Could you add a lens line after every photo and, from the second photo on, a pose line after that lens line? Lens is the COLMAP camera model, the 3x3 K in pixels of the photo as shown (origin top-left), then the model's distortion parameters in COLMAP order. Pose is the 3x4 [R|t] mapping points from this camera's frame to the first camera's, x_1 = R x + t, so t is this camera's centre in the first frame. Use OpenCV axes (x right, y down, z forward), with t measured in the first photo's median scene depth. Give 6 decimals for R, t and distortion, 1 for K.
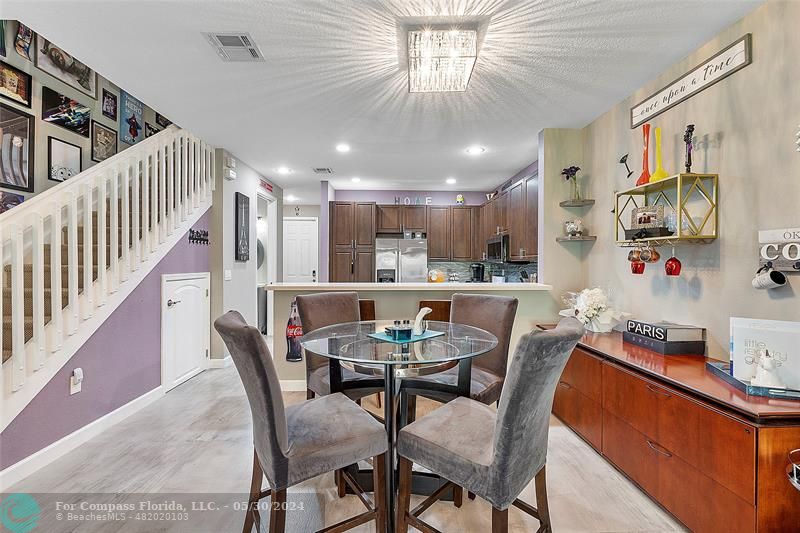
lens RADIAL K [[339.3, 0, 399.6], [0, 339.3, 263.4], [0, 0, 1]] dist [-0.005976, -0.000732]
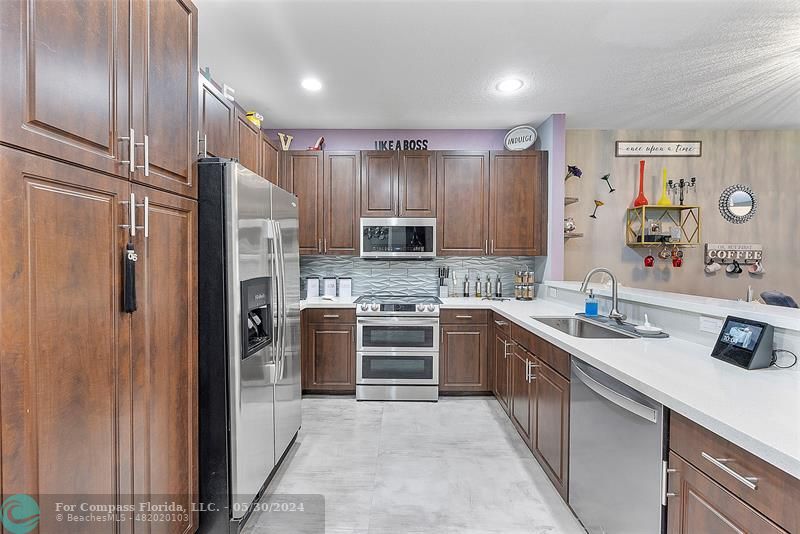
lens RADIAL K [[339.3, 0, 399.6], [0, 339.3, 263.9], [0, 0, 1]] dist [-0.005976, -0.000732]
pose [[0.042286, -0.016182, 0.998975, -0.624159], [-0.003163, 0.999862, 0.016331, -0.000712], [-0.999101, -0.003851, 0.042229, 1.672434]]
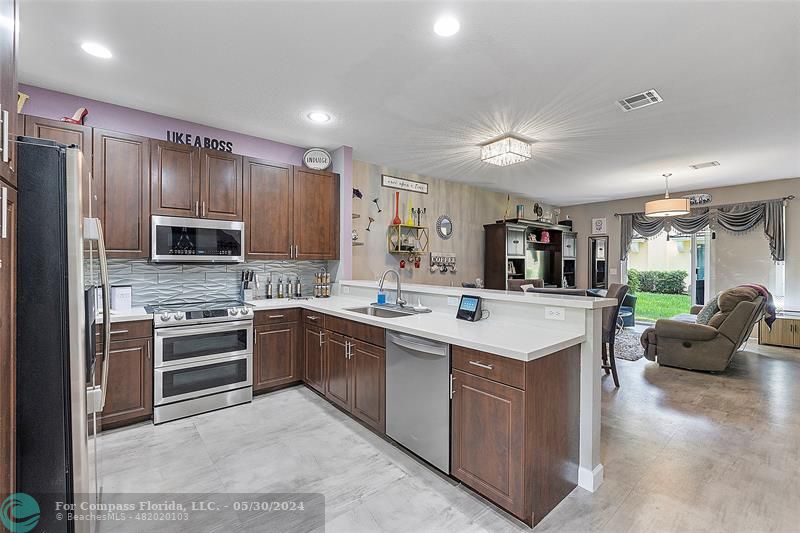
lens RADIAL K [[339.3, 0, 399.6], [0, 339.3, 263.4], [0, 0, 1]] dist [-0.005976, -0.000732]
pose [[-0.612423, -0.005157, 0.790514, -0.712263], [-0.003916, 0.999986, 0.003490, -0.003142], [-0.790521, -0.000958, -0.612435, 1.880328]]
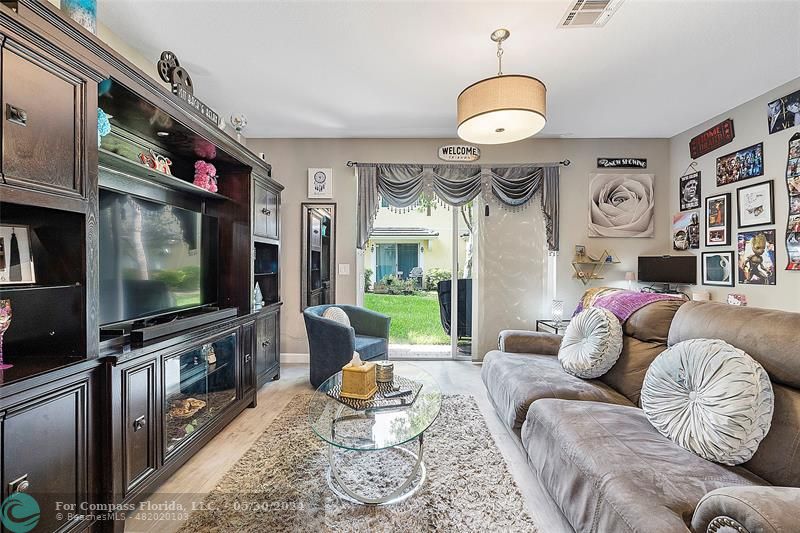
lens RADIAL K [[339.3, 0, 399.6], [0, 339.3, 263.4], [0, 0, 1]] dist [-0.005976, -0.000732]
pose [[-0.999051, -0.006513, 0.043075, 0.025000], [-0.006592, 0.999977, -0.001693, 0.036376], [-0.043063, -0.001976, -0.999070, 0.428445]]
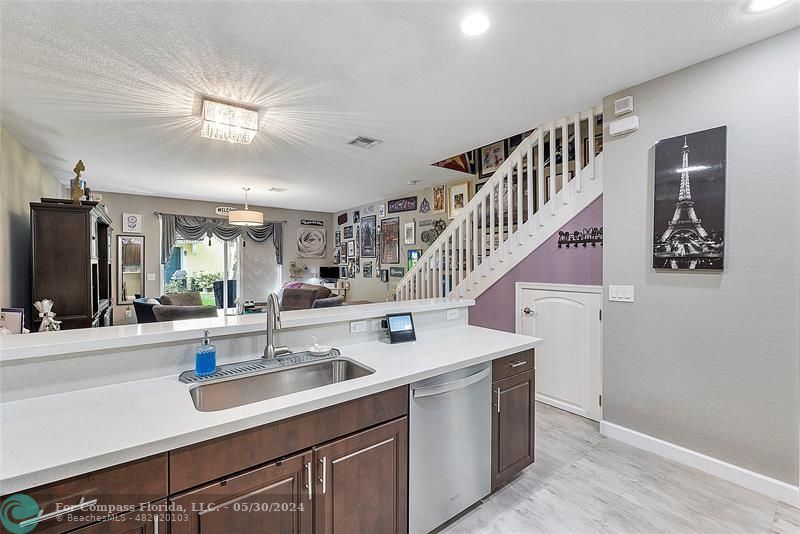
lens RADIAL K [[339.3, 0, 399.6], [0, 339.3, 263.9], [0, 0, 1]] dist [-0.005976, -0.000732]
pose [[-0.818074, 0.000710, -0.575113, 0.249120], [-0.000086, 0.999999, 0.001358, -0.028372], [0.575113, 0.001161, -0.818073, 1.831040]]
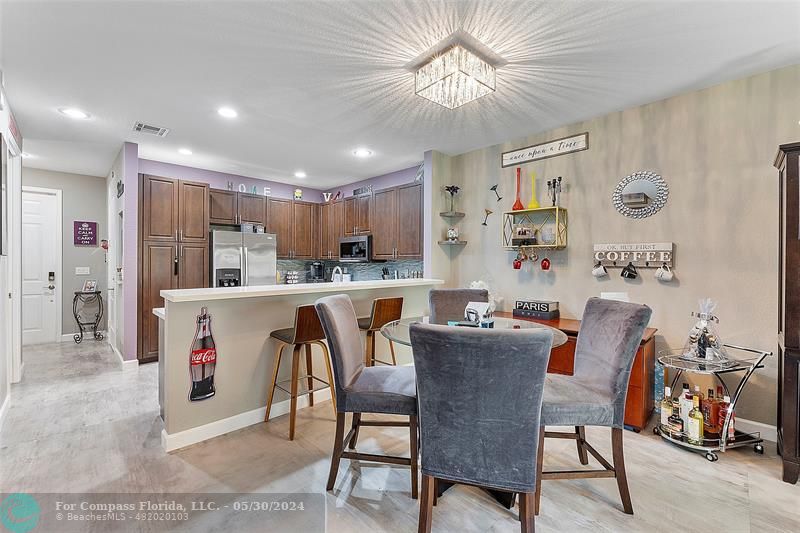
lens RADIAL K [[339.3, 0, 399.6], [0, 339.3, 263.4], [0, 0, 1]] dist [-0.005976, -0.000732]
pose [[0.734552, -0.001456, 0.678551, -0.561767], [-0.002208, 0.999987, 0.004536, 0.000070], [-0.678549, -0.004830, 0.734540, 0.226992]]
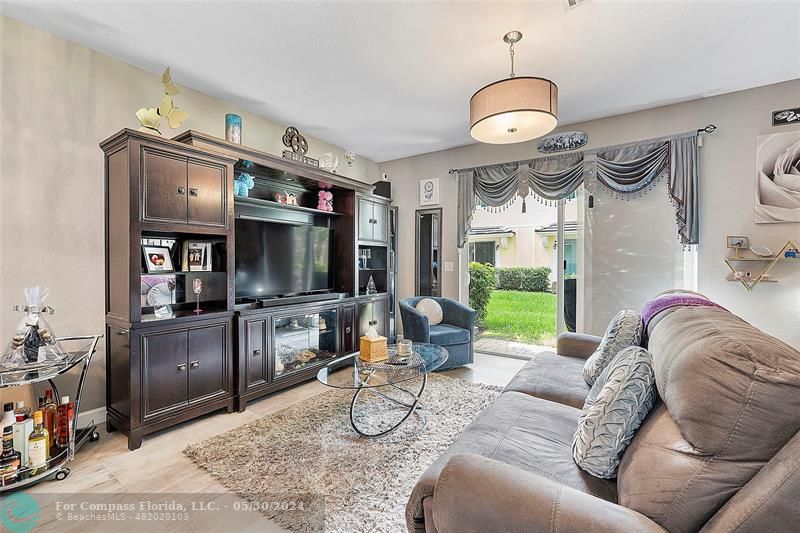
lens RADIAL K [[339.3, 0, 399.6], [0, 339.3, 263.4], [0, 0, 1]] dist [-0.005976, -0.000732]
pose [[-0.810406, -0.007943, 0.585814, -0.408943], [-0.004469, 0.999963, 0.007376, 0.035858], [-0.585851, 0.003359, -0.810412, 0.441145]]
